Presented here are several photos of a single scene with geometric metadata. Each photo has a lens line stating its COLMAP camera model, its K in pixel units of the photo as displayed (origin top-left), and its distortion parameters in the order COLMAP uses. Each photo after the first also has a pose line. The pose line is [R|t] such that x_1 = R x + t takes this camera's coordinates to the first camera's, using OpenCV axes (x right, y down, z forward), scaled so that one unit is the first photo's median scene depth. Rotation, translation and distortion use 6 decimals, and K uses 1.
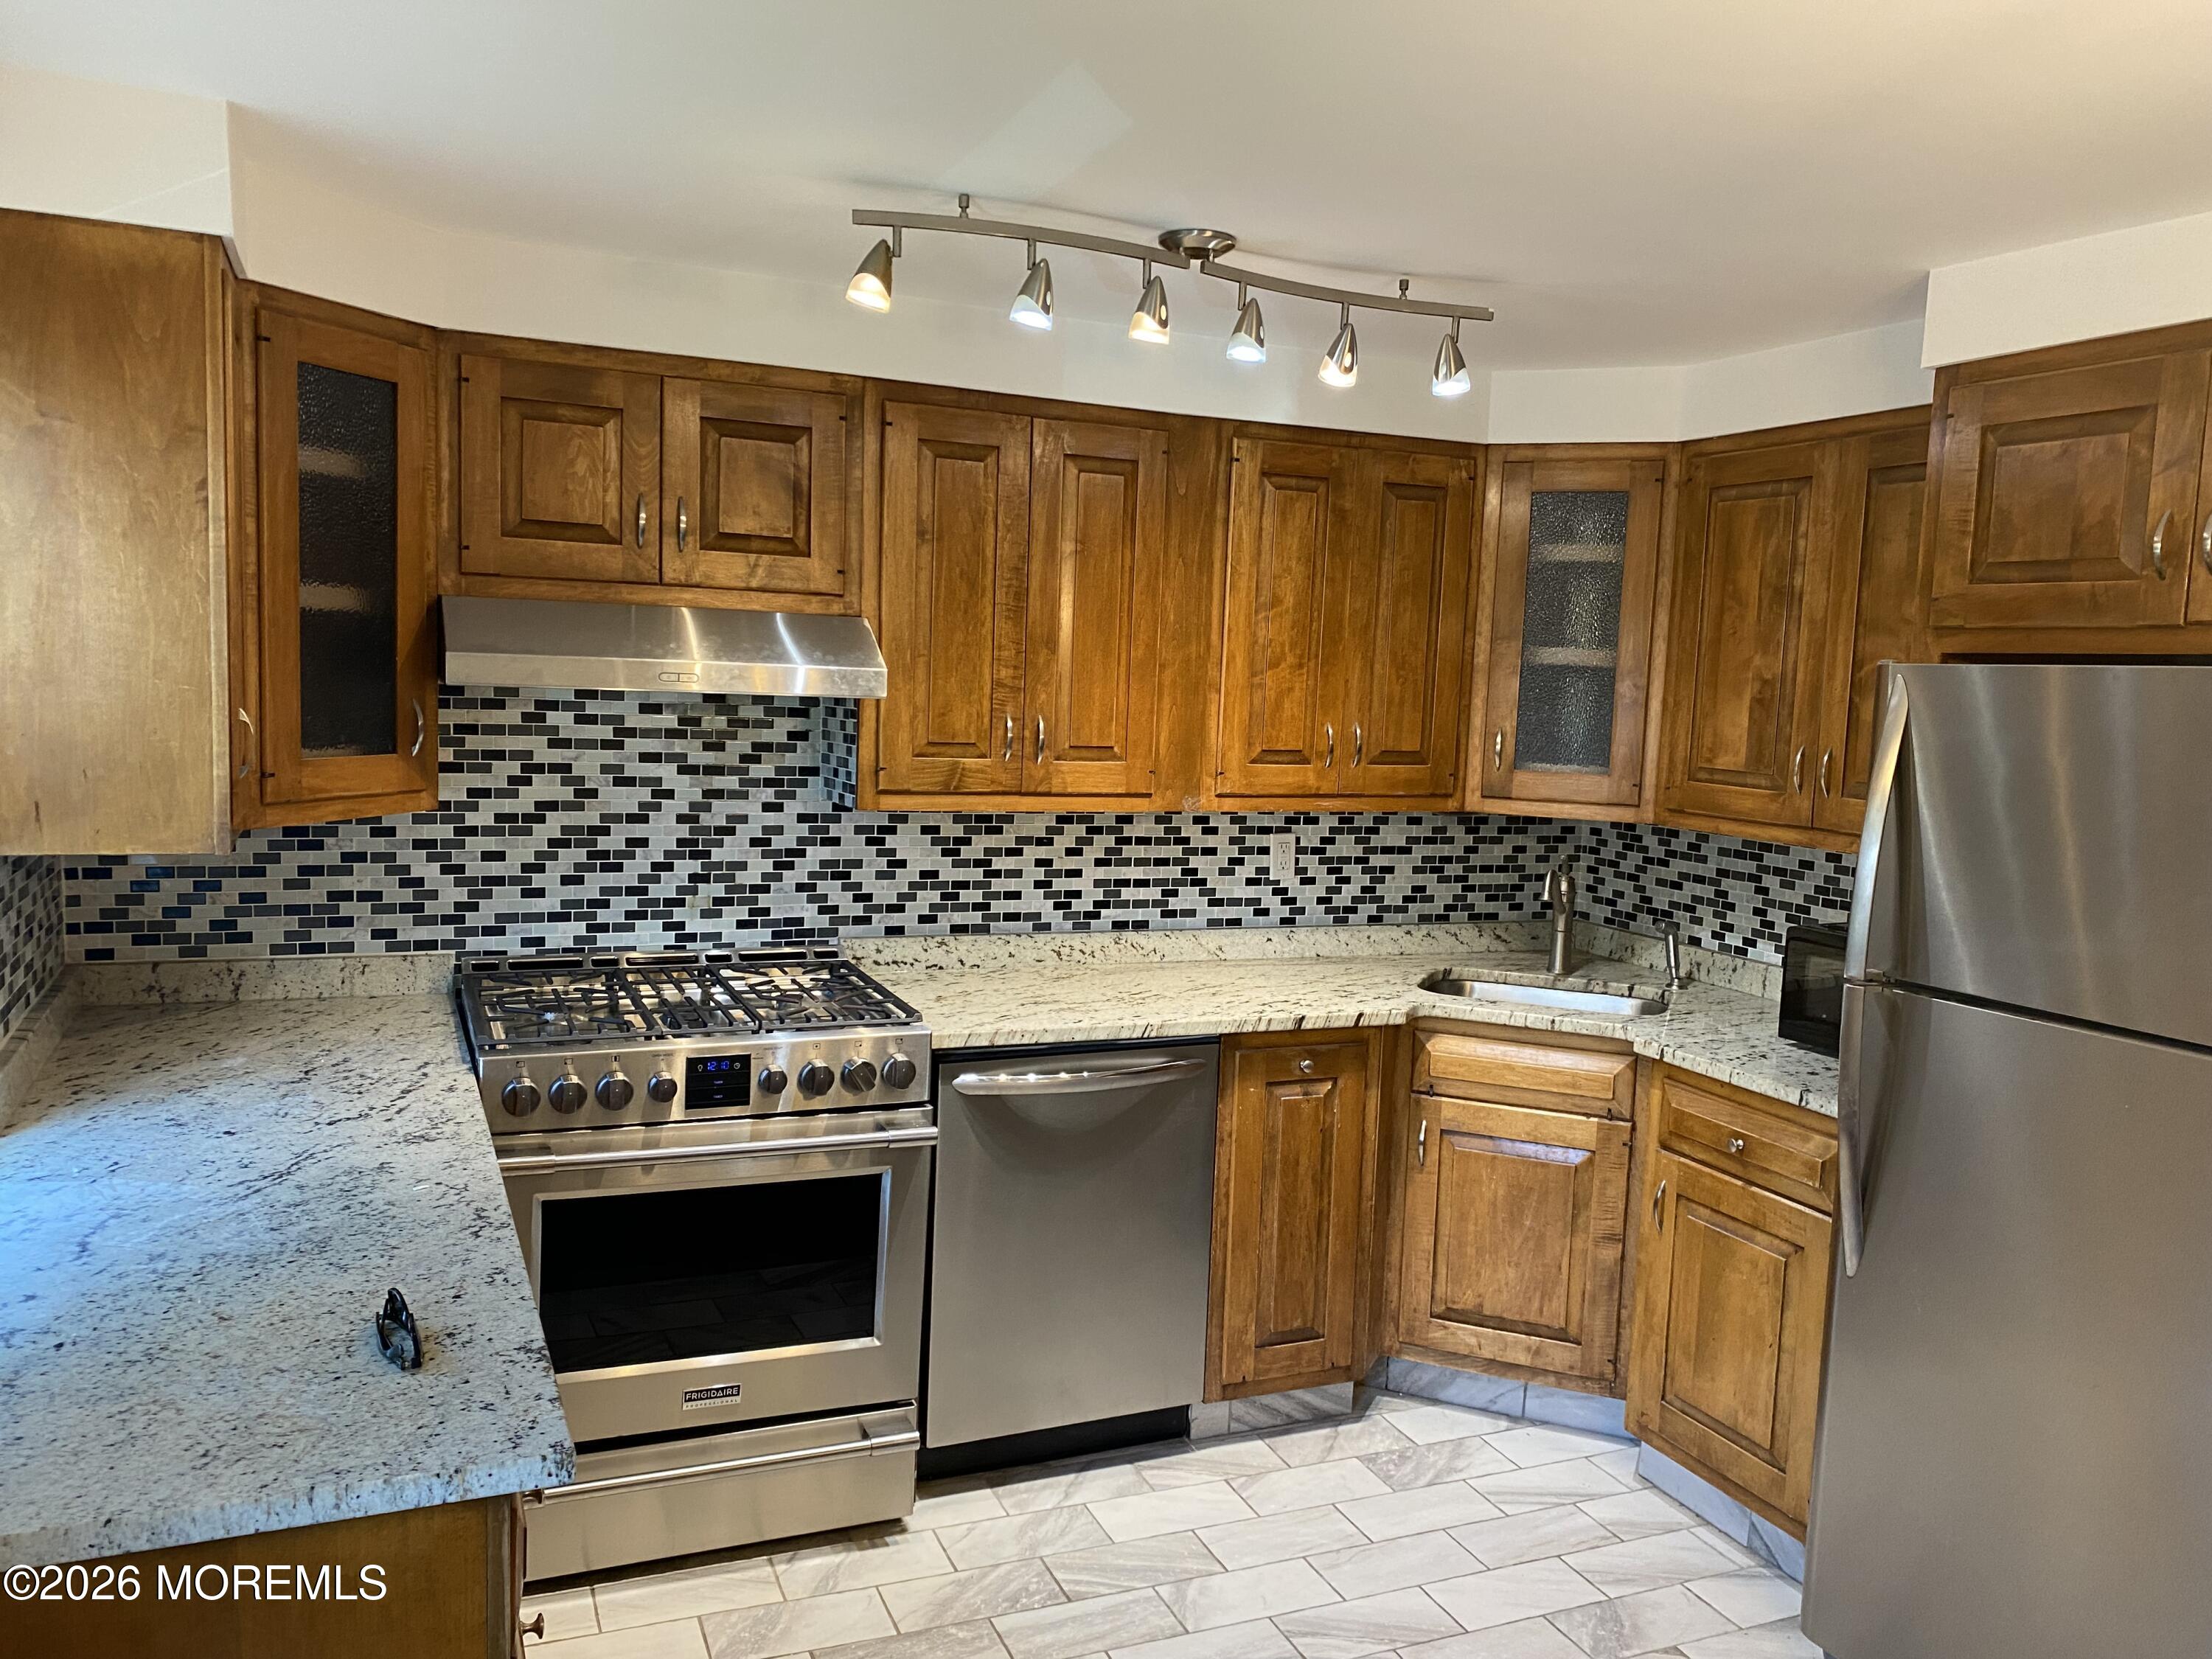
lens RADIAL K [[1693.4, 0, 1106.0], [0, 1693.4, 829.5], [0, 0, 1]] dist [0.173914, -0.378168]
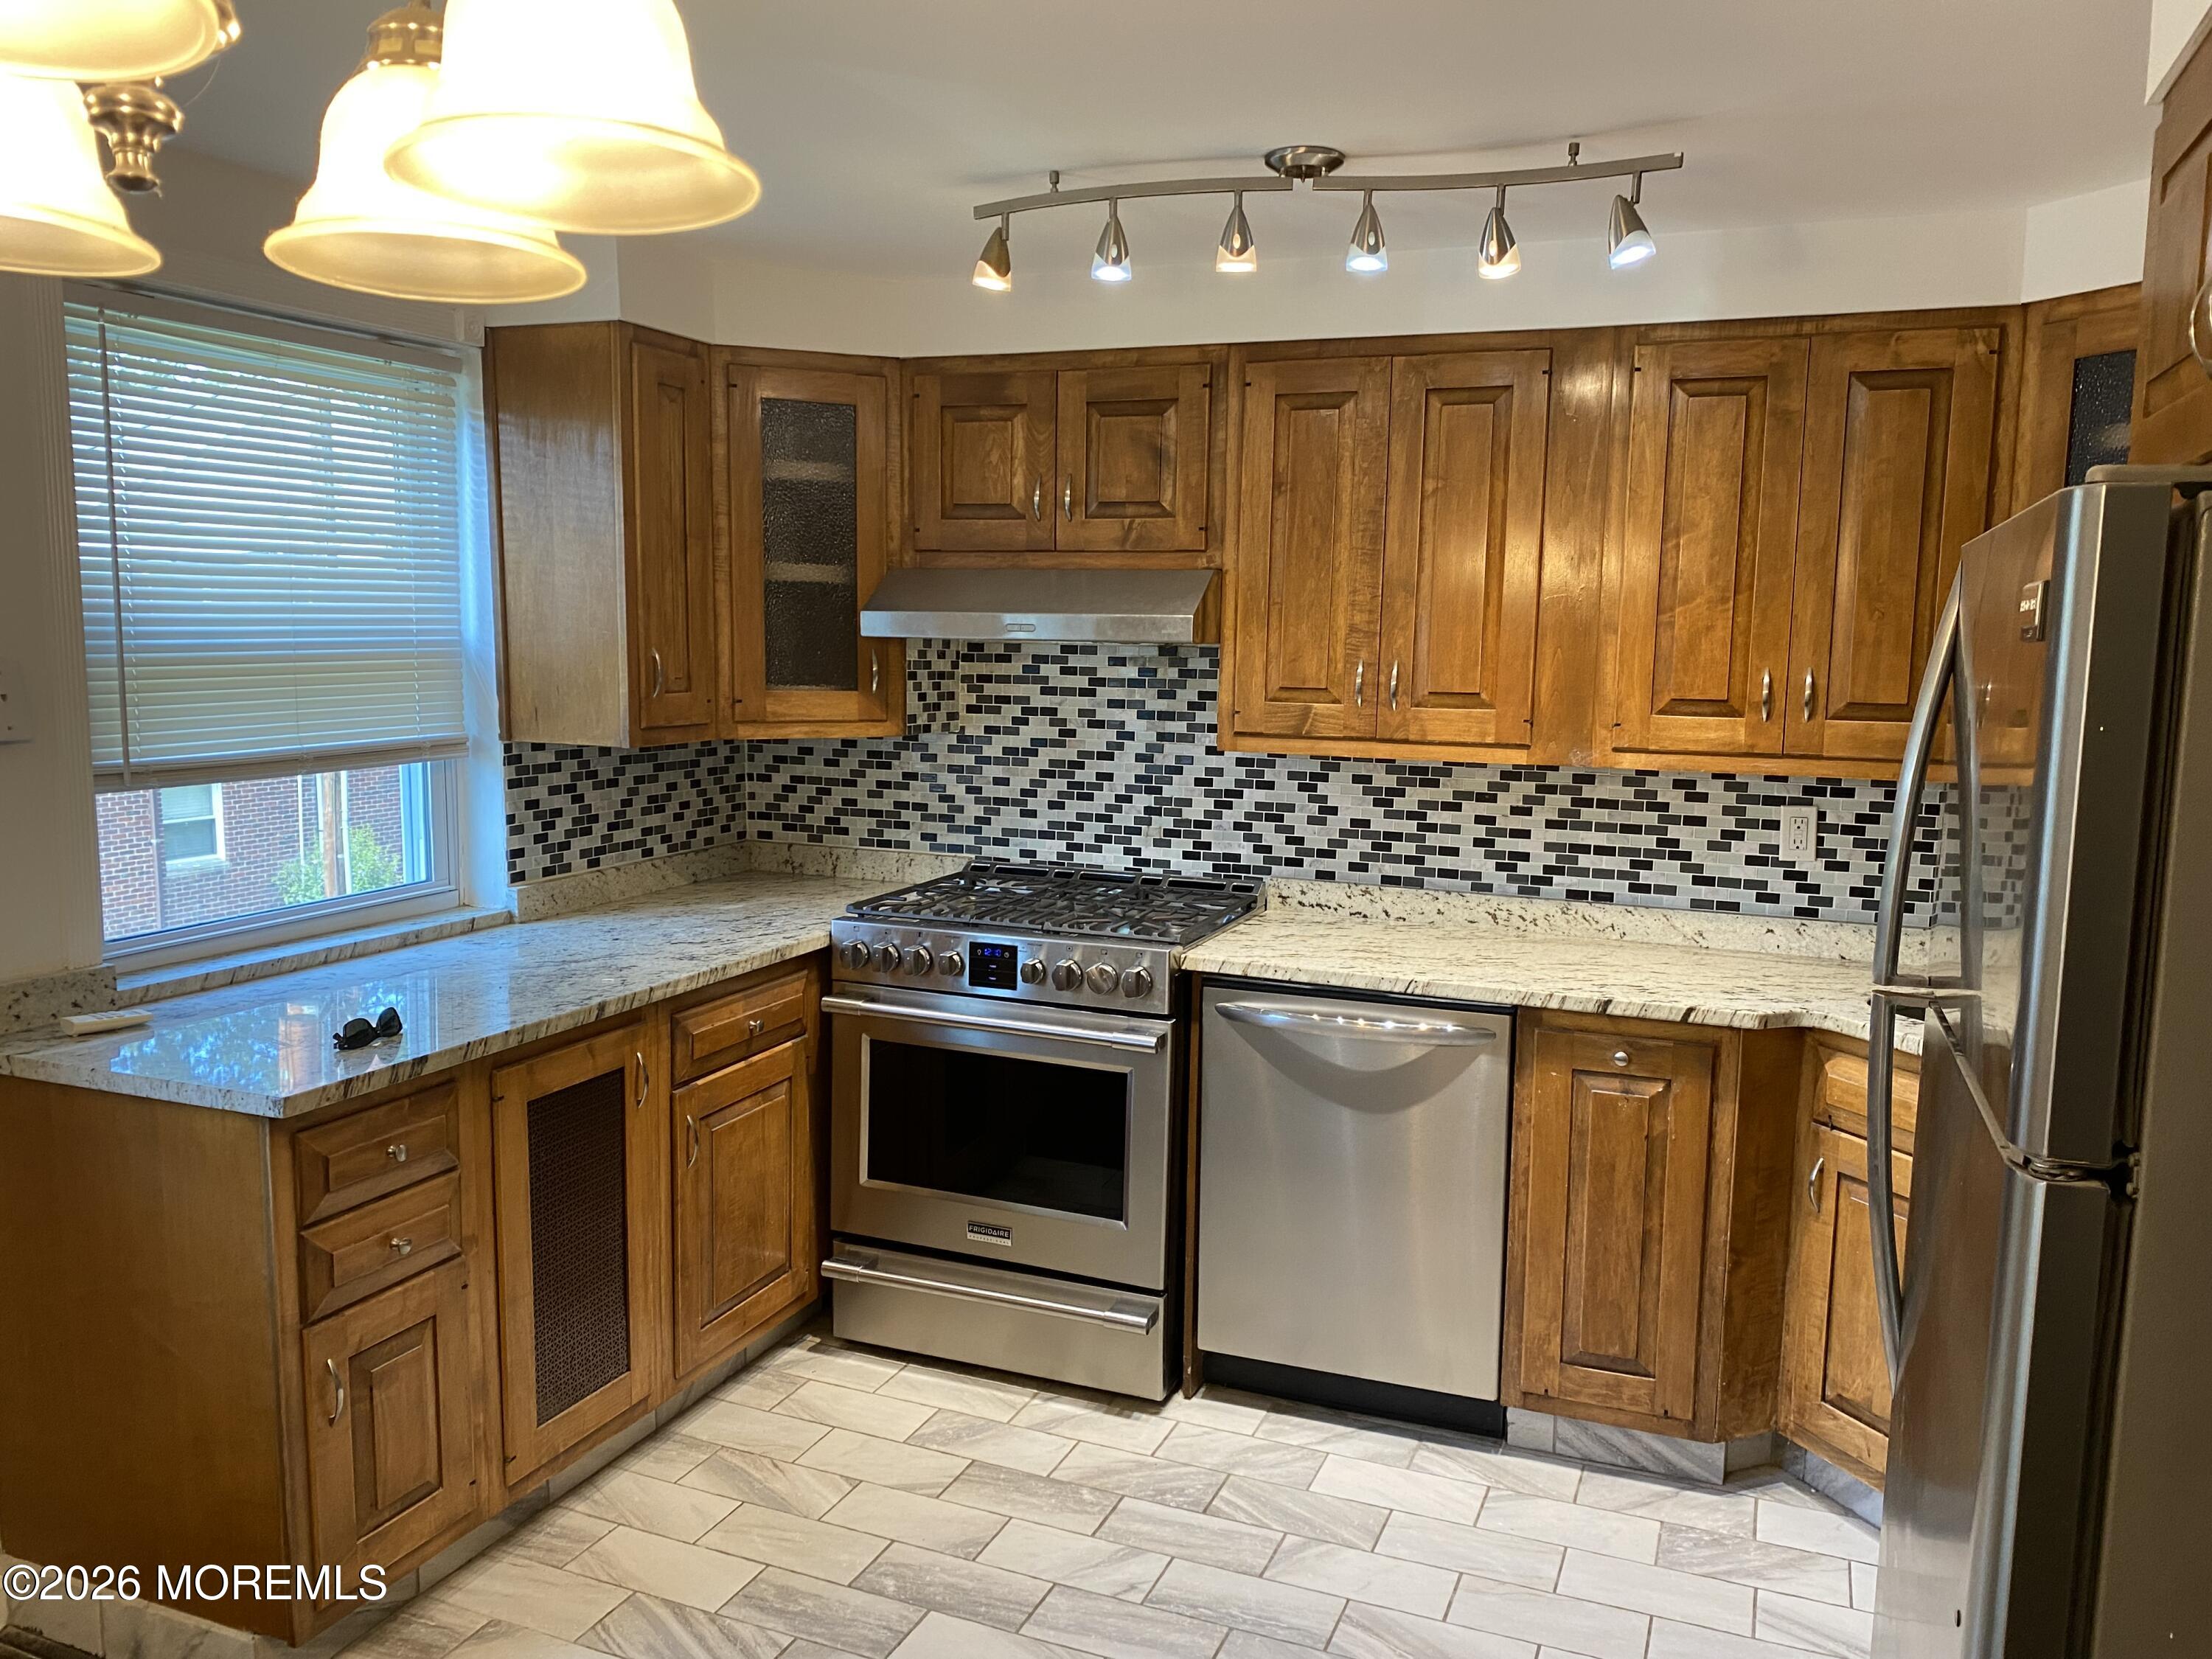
lens RADIAL K [[1693.4, 0, 1106.0], [0, 1693.4, 829.5], [0, 0, 1]] dist [0.173914, -0.378168]
pose [[0.699027, 0.056395, -0.712868, 0.535163], [-0.060140, 0.997990, 0.019980, 0.019878], [0.712562, 0.028905, 0.701014, 0.186837]]
